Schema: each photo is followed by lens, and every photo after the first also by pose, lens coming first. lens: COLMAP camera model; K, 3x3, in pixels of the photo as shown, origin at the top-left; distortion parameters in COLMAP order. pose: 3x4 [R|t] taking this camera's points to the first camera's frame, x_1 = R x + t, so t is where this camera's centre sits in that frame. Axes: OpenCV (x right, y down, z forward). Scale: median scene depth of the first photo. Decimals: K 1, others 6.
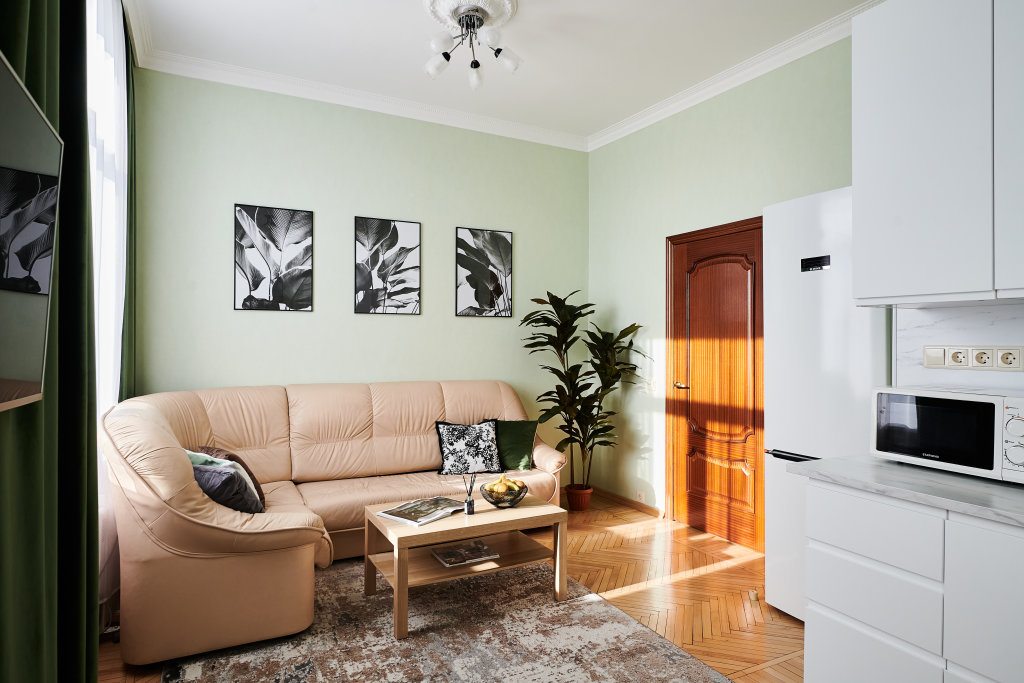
lens RADIAL K [[561.3, 0, 506.4], [0, 561.3, 339.6], [0, 0, 1]] dist [-0.000883, -0.002335]
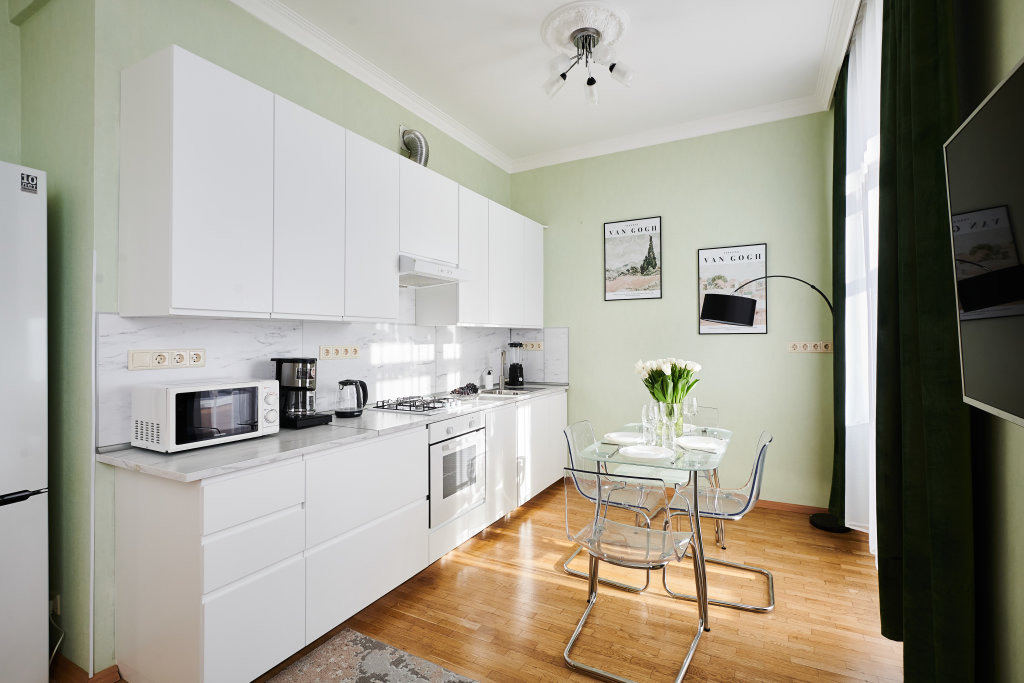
lens RADIAL K [[478.1, 0, 511.6], [0, 478.1, 337.0], [0, 0, 1]] dist [0.000257, -0.000085]
pose [[-0.569756, 0.004631, 0.821801, -0.238850], [0.000611, 0.999986, -0.005212, -0.005192], [-0.821814, -0.002467, -0.569751, 0.484141]]
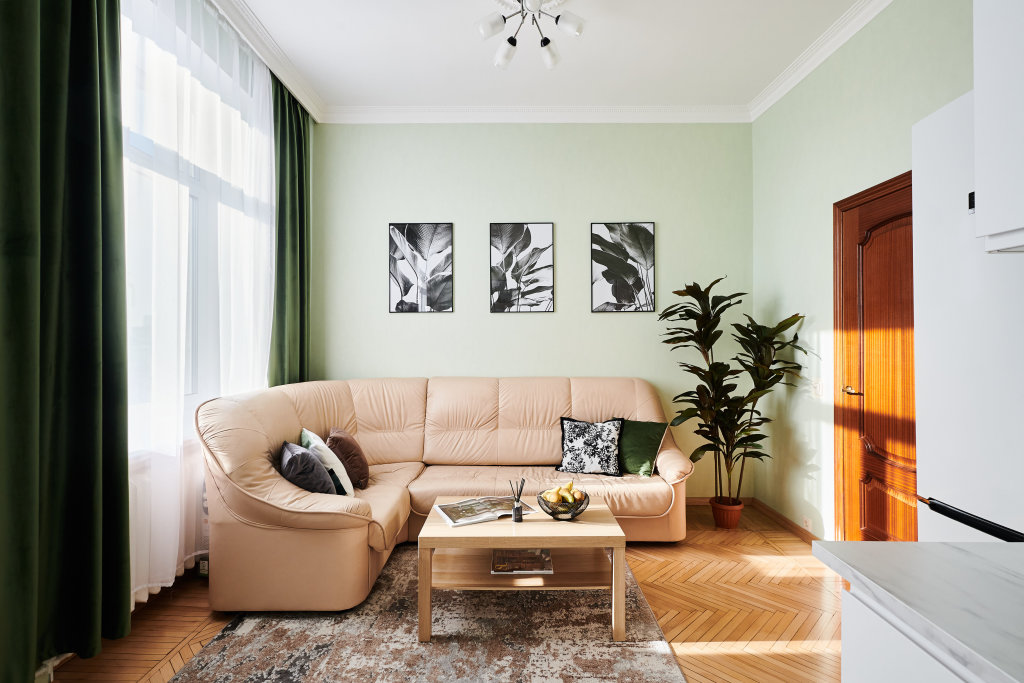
lens RADIAL K [[488.0, 0, 510.3], [0, 488.0, 339.3], [0, 0, 1]] dist [0.003626, 0.003787]
pose [[0.892365, -0.010619, -0.451190, 0.220504], [0.011054, 0.999938, -0.001672, 0.007738], [0.451180, -0.003496, 0.892426, 0.205475]]
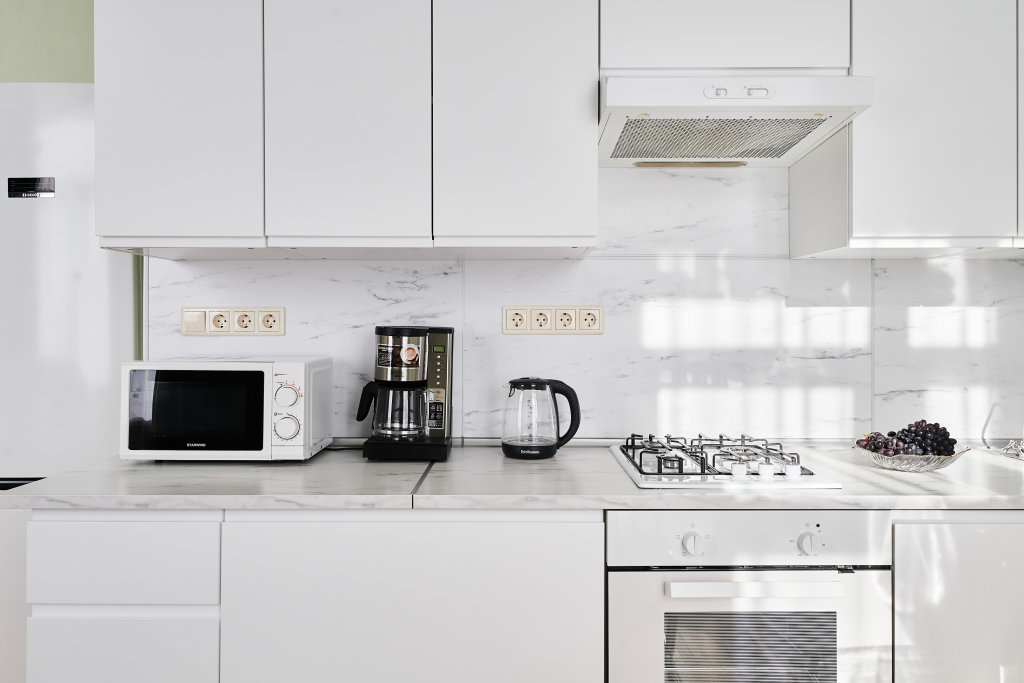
lens RADIAL K [[712.8, 0, 511.0], [0, 712.8, 331.0], [0, 0, 1]] dist [0.009716, 0.001032]
pose [[0.443386, -0.009860, 0.896276, 0.028497], [-0.002576, 0.999921, 0.012275, 0.016041], [-0.896327, -0.007752, 0.443326, 0.076679]]
